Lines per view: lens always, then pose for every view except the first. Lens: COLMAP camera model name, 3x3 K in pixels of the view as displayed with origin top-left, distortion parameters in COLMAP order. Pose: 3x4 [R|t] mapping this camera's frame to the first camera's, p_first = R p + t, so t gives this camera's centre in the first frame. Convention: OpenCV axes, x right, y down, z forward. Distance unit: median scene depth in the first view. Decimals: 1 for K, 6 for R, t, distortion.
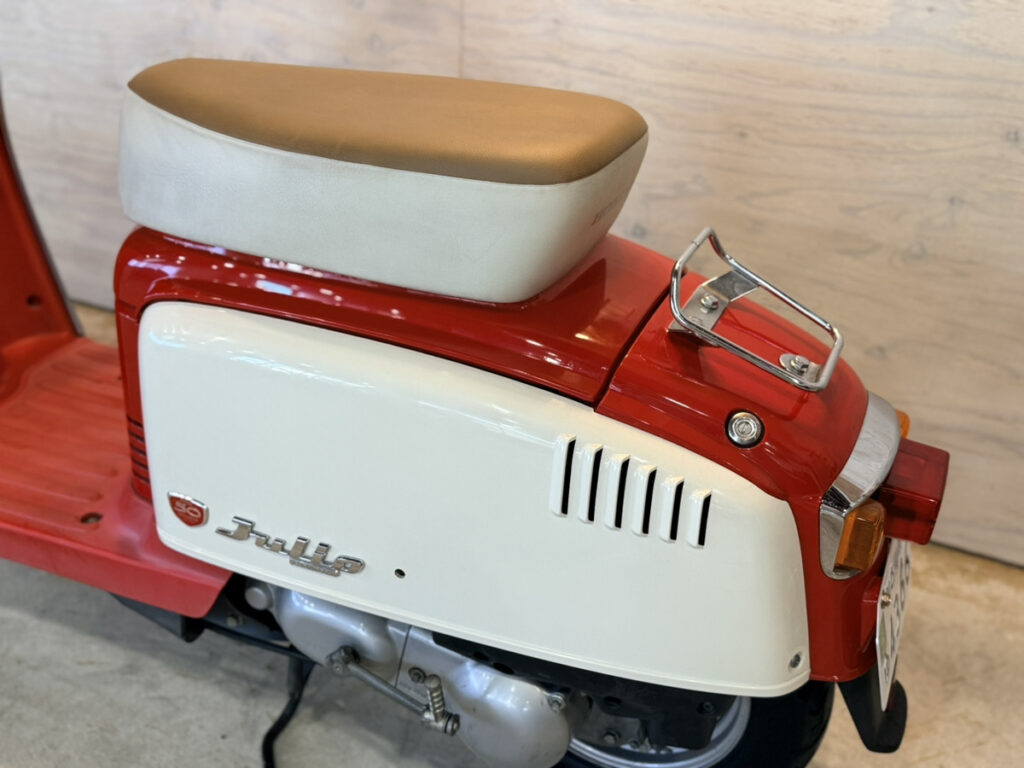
lens RADIAL K [[1114.7, 0, 512.6], [0, 1114.7, 385.1], [0, 0, 1]] dist [0.044059, 0.000000]
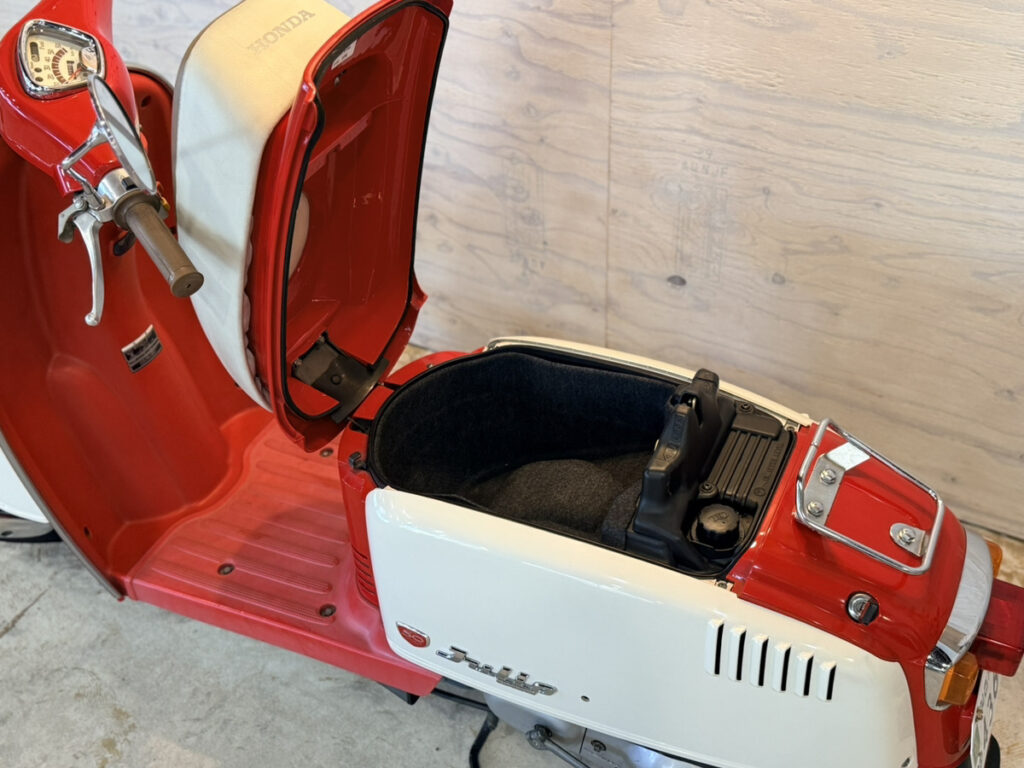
lens RADIAL K [[1114.7, 0, 512.2], [0, 1114.7, 364.2], [0, 0, 1]] dist [0.044059, 0.000000]
pose [[0.991317, -0.021844, -0.129666, -0.006150], [0.041388, 0.987817, 0.150013, -0.285229], [0.124810, -0.154078, 0.980144, -0.136621]]
